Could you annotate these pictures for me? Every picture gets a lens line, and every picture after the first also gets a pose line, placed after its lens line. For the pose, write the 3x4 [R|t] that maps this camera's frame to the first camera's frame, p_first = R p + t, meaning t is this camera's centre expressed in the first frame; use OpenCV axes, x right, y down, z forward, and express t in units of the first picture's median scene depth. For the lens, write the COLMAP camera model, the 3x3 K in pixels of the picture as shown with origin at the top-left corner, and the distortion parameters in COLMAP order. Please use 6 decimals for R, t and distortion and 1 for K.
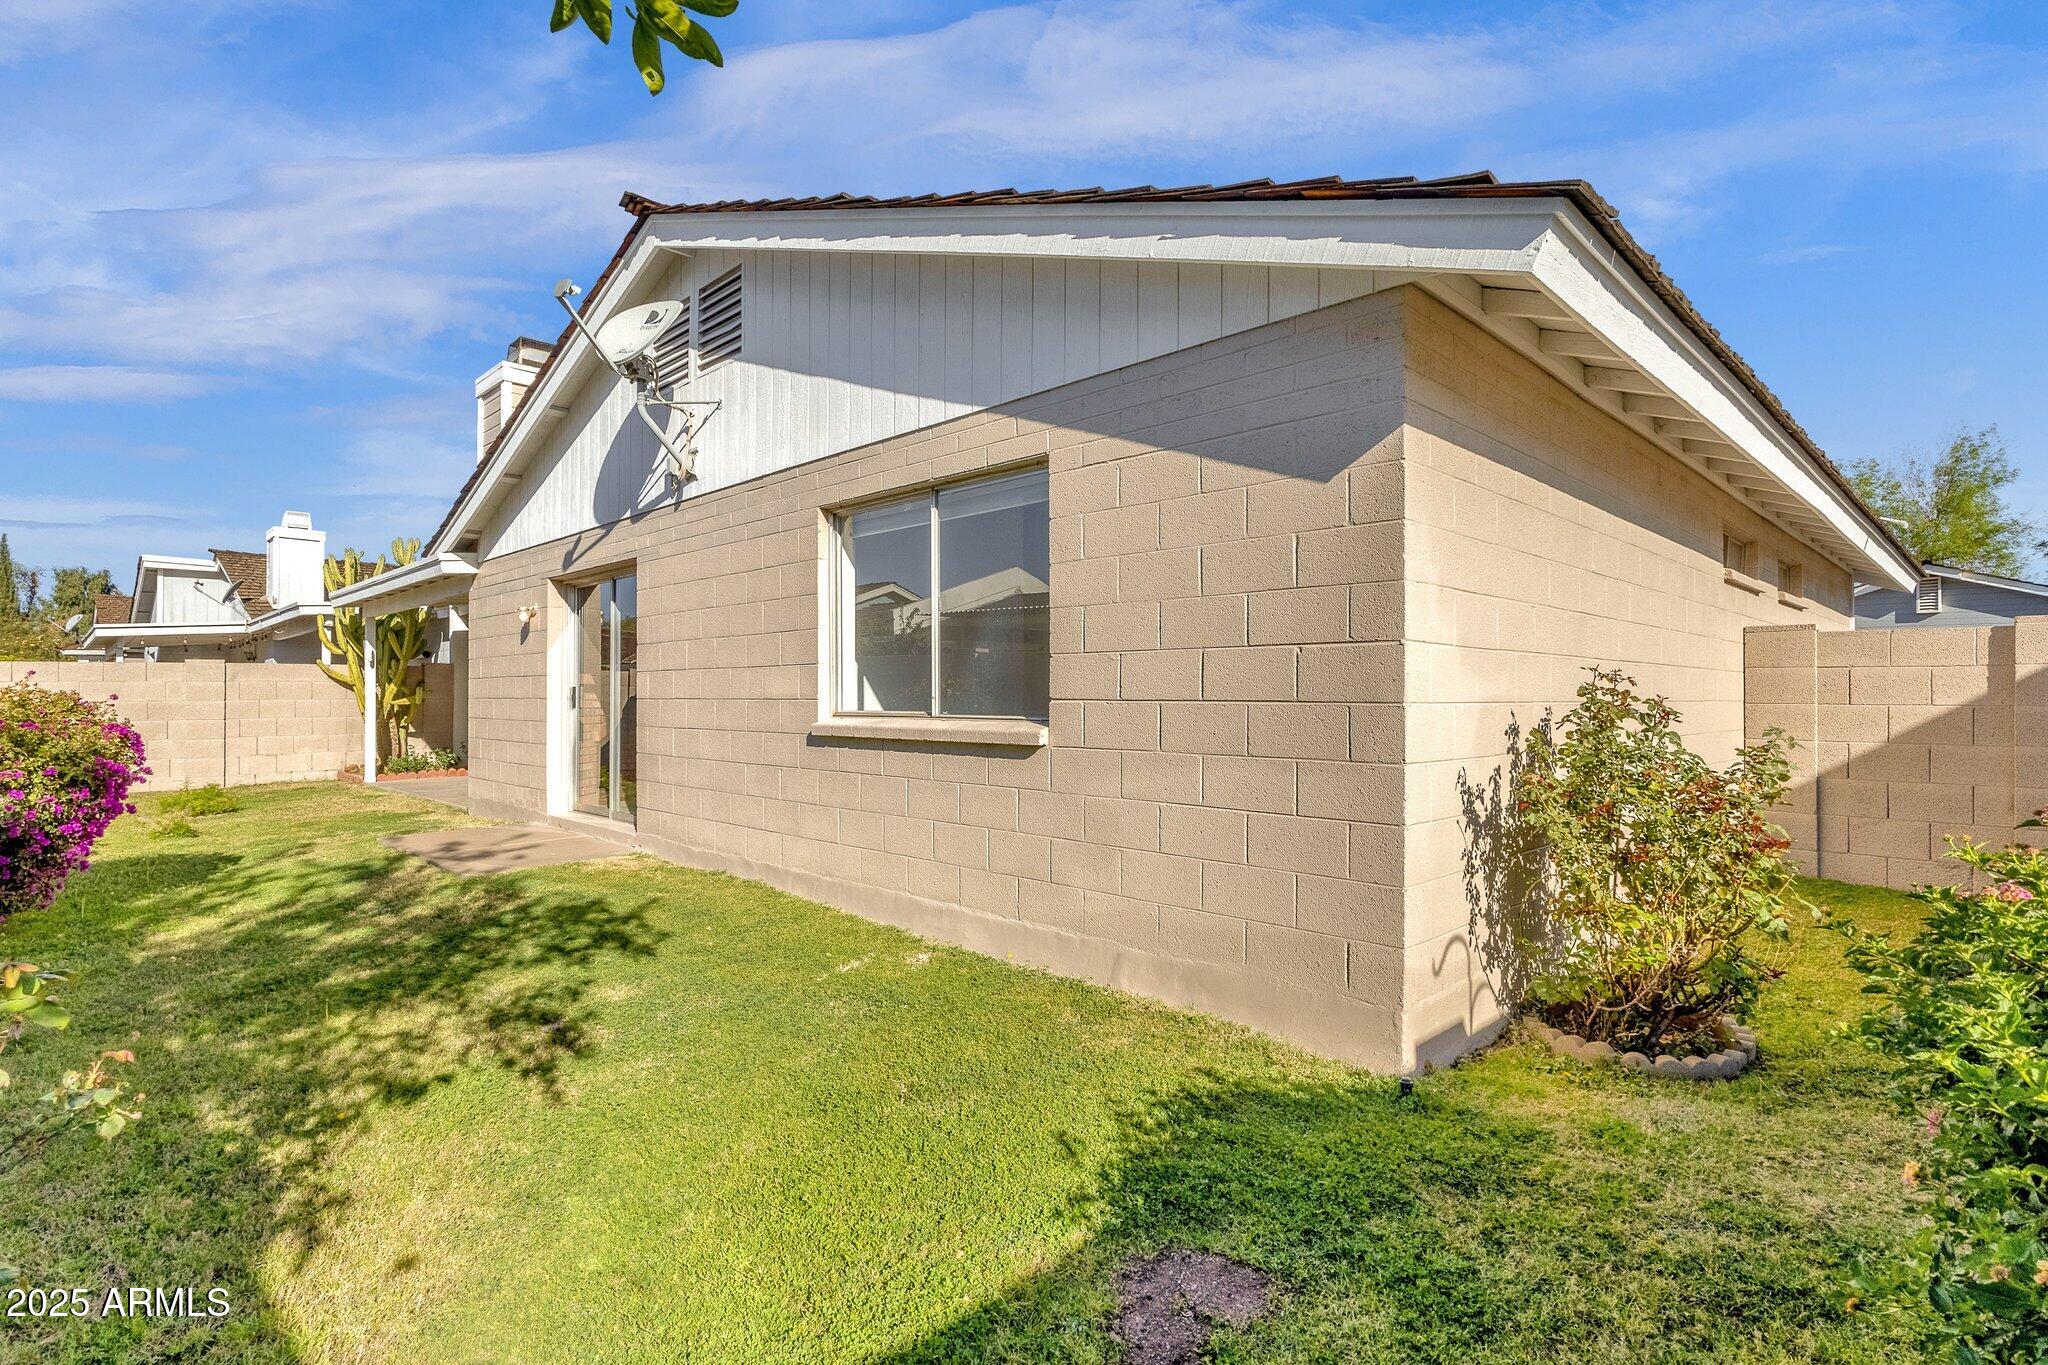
lens RADIAL K [[1000.9, 0, 1019.4], [0, 1000.9, 682.5], [0, 0, 1]] dist [0.002532, 0.000052]
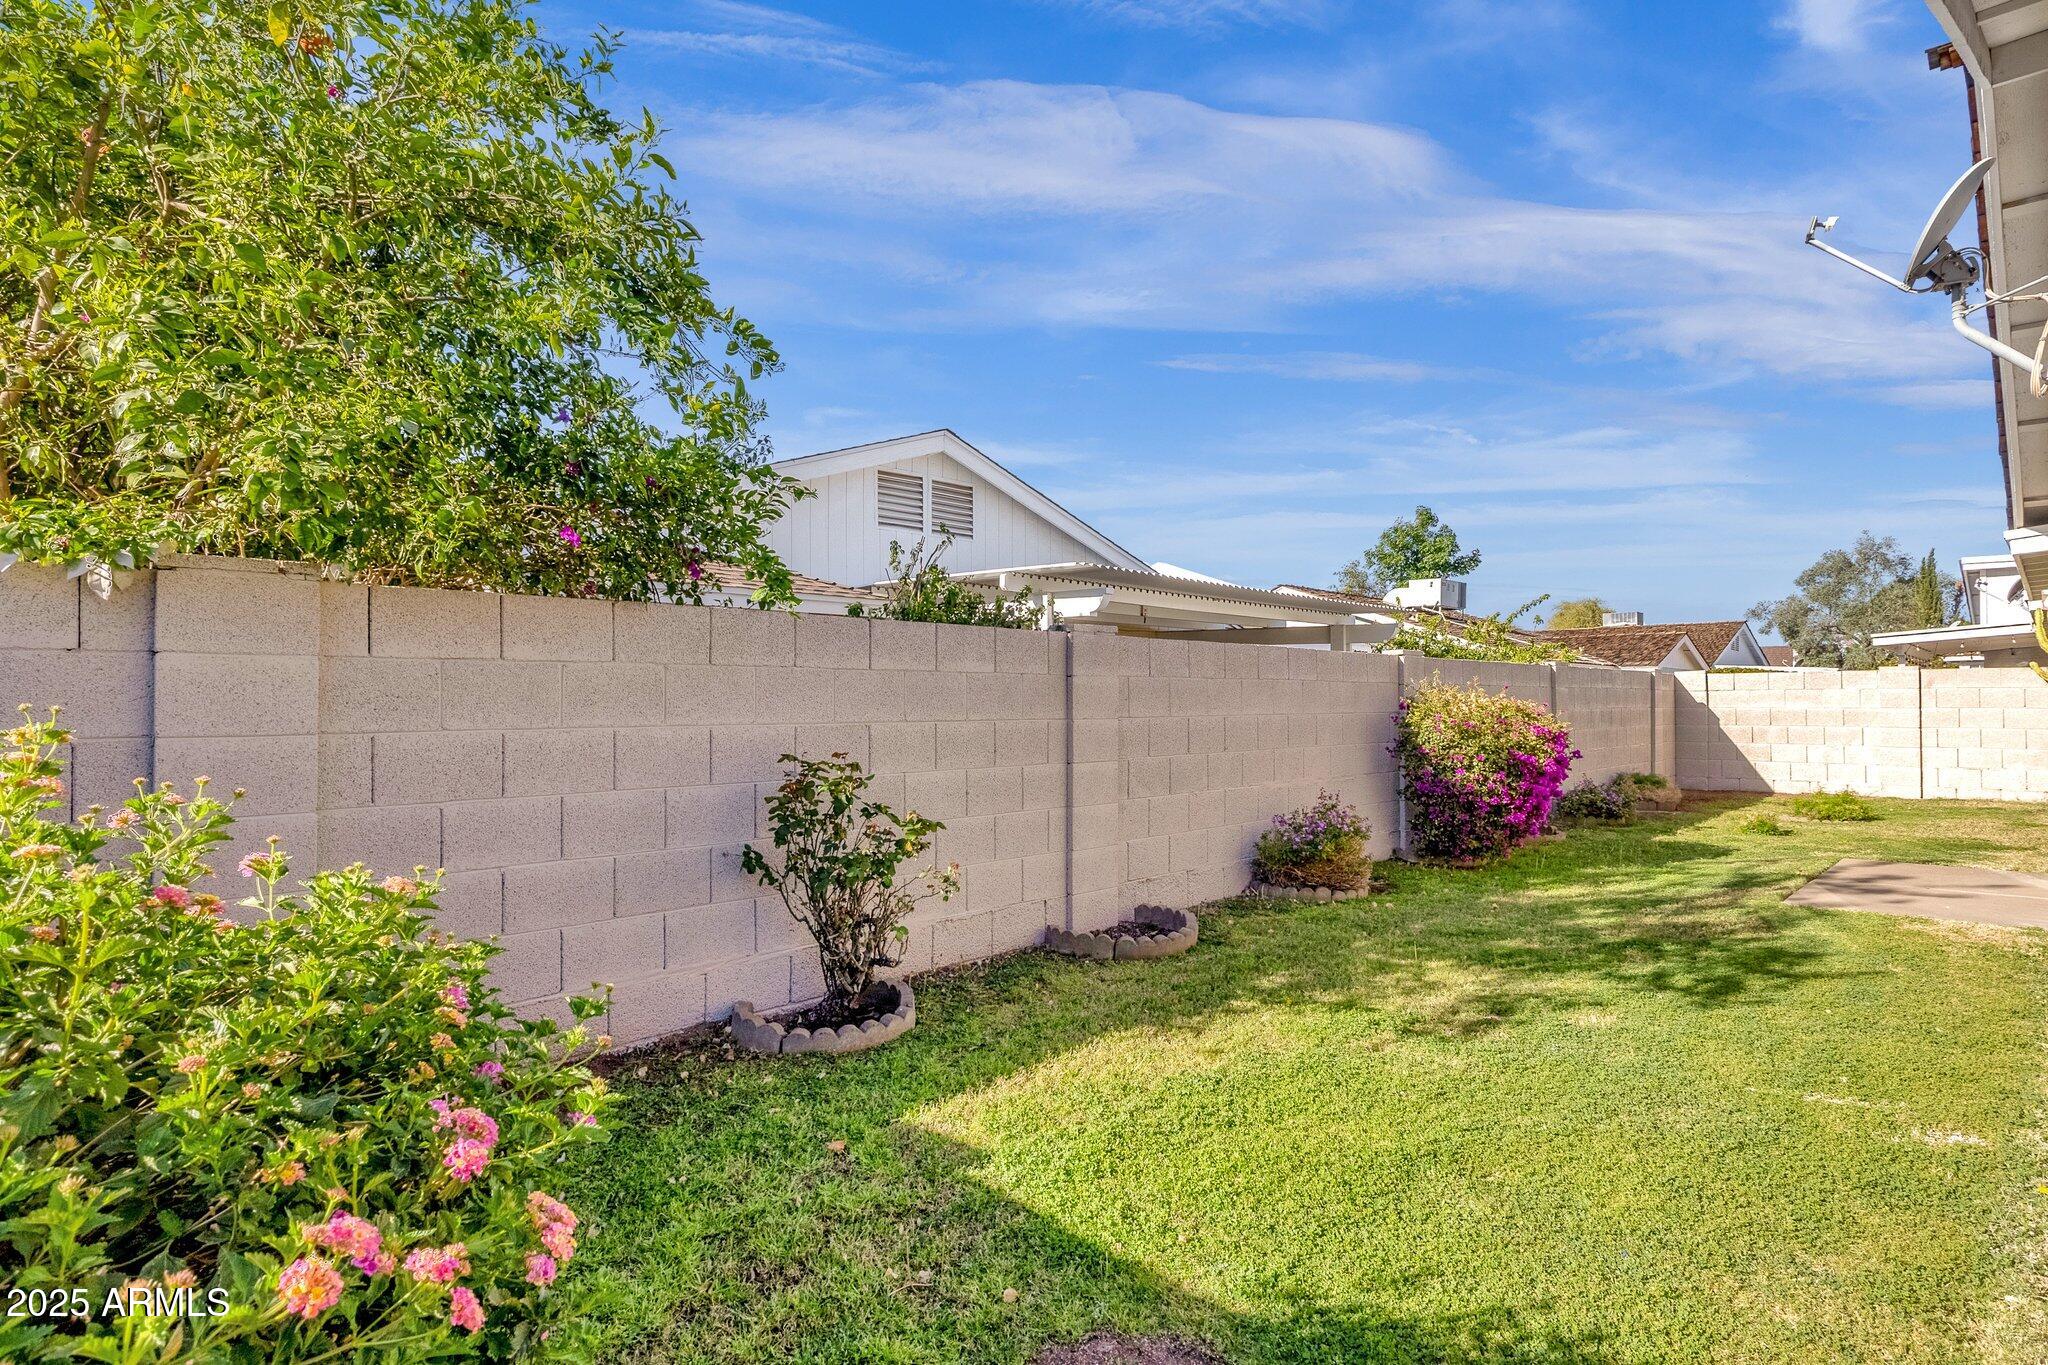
lens RADIAL K [[1000.9, 0, 1019.4], [0, 1000.9, 682.5], [0, 0, 1]] dist [0.002532, 0.000052]
pose [[0.011198, -0.012809, -0.999855, 0.210348], [0.007493, 0.999891, -0.012726, -0.001161], [0.999909, -0.007349, 0.011292, 0.170236]]
